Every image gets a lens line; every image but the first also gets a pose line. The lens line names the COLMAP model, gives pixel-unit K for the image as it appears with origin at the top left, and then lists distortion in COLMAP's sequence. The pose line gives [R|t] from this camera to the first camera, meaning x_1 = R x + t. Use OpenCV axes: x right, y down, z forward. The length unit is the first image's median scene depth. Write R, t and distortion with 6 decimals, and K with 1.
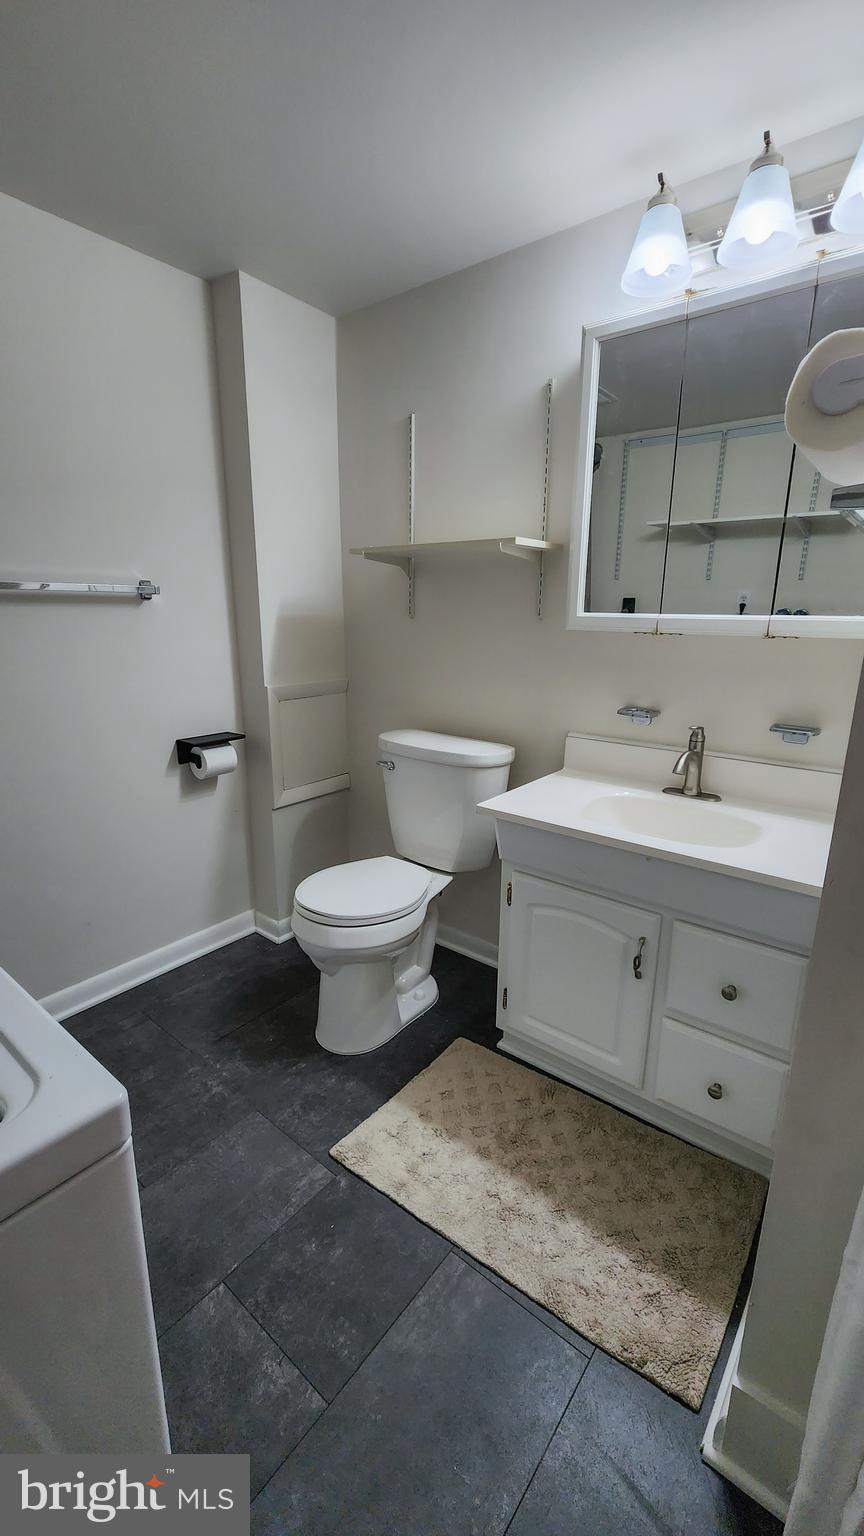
lens RADIAL K [[634.1, 0, 432.0], [0, 634.1, 768.0], [0, 0, 1]] dist [-0.000176, 0.000430]
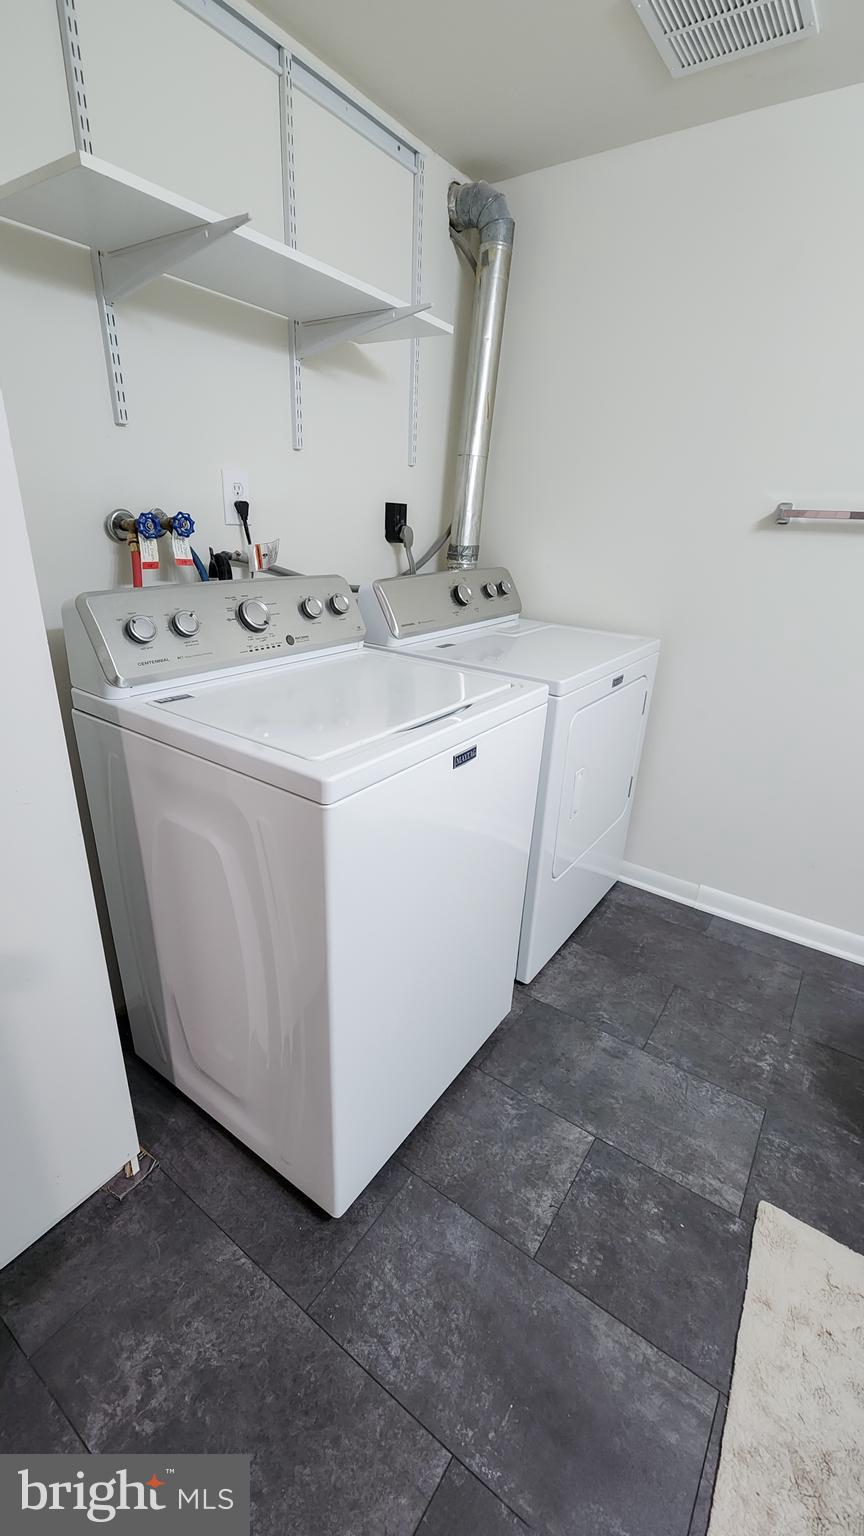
lens RADIAL K [[634.1, 0, 432.0], [0, 634.1, 768.0], [0, 0, 1]] dist [-0.000176, 0.000430]
pose [[0.064079, 0.361201, -0.930284, 0.363309], [-0.281279, 0.900942, 0.330433, -0.067004], [0.957484, 0.240496, 0.159329, 0.285110]]
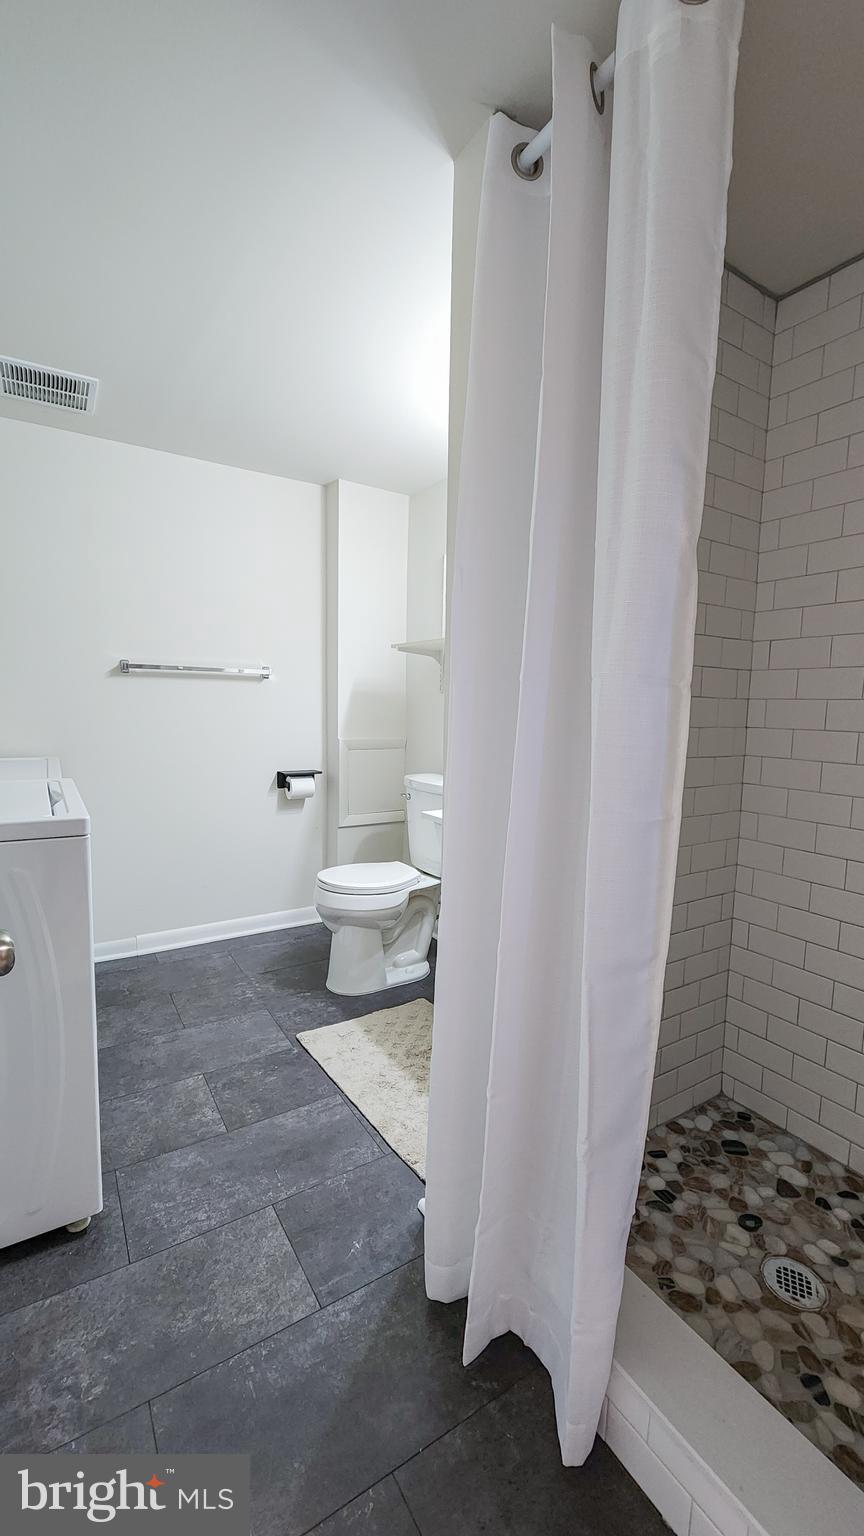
lens RADIAL K [[634.1, 0, 432.0], [0, 634.1, 768.0], [0, 0, 1]] dist [-0.000176, 0.000430]
pose [[0.944473, 0.044905, -0.325505, 0.549561], [-0.094326, 0.985976, -0.137672, 0.154693], [0.314758, 0.160732, 0.935464, -0.355065]]
